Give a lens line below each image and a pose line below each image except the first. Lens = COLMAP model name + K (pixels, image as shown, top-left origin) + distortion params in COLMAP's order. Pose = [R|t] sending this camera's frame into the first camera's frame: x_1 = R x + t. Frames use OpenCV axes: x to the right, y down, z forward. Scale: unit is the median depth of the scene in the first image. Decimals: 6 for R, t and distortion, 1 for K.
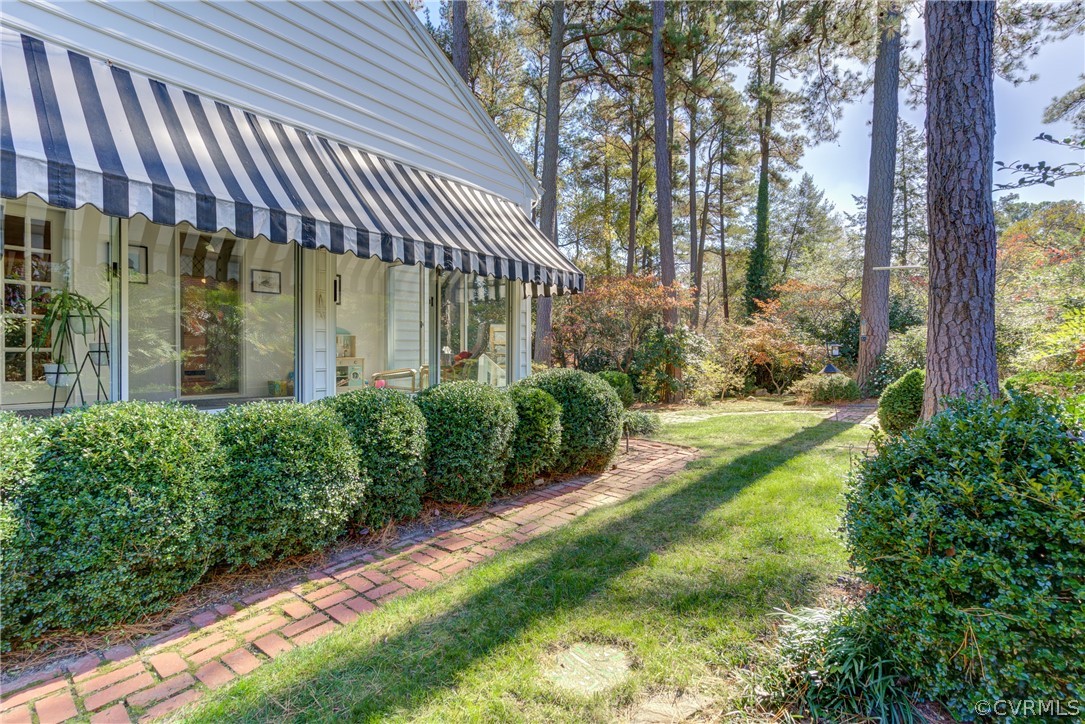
lens RADIAL K [[494.4, 0, 541.2], [0, 494.4, 359.5], [0, 0, 1]] dist [-0.015442, 0.001288]
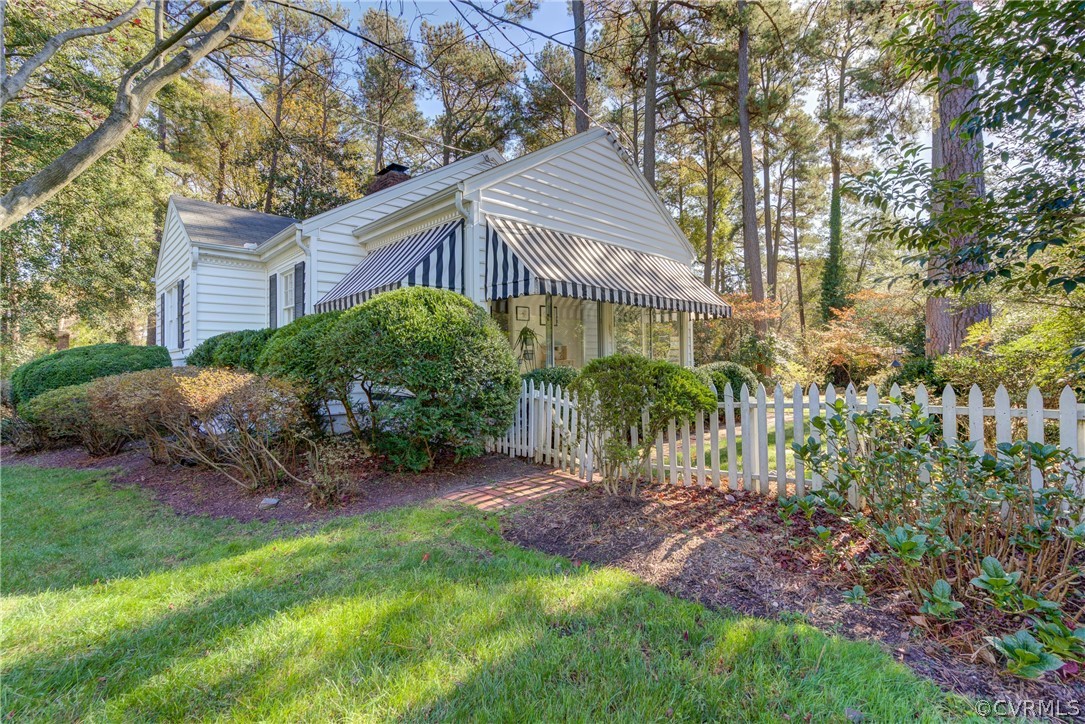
lens RADIAL K [[494.4, 0, 544.5], [0, 494.4, 357.4], [0, 0, 1]] dist [-0.015442, 0.001288]
pose [[0.993071, -0.018103, -0.116111, -0.061330], [0.015406, 0.999591, -0.024091, 0.005610], [0.116500, 0.022135, 0.992944, -0.131479]]
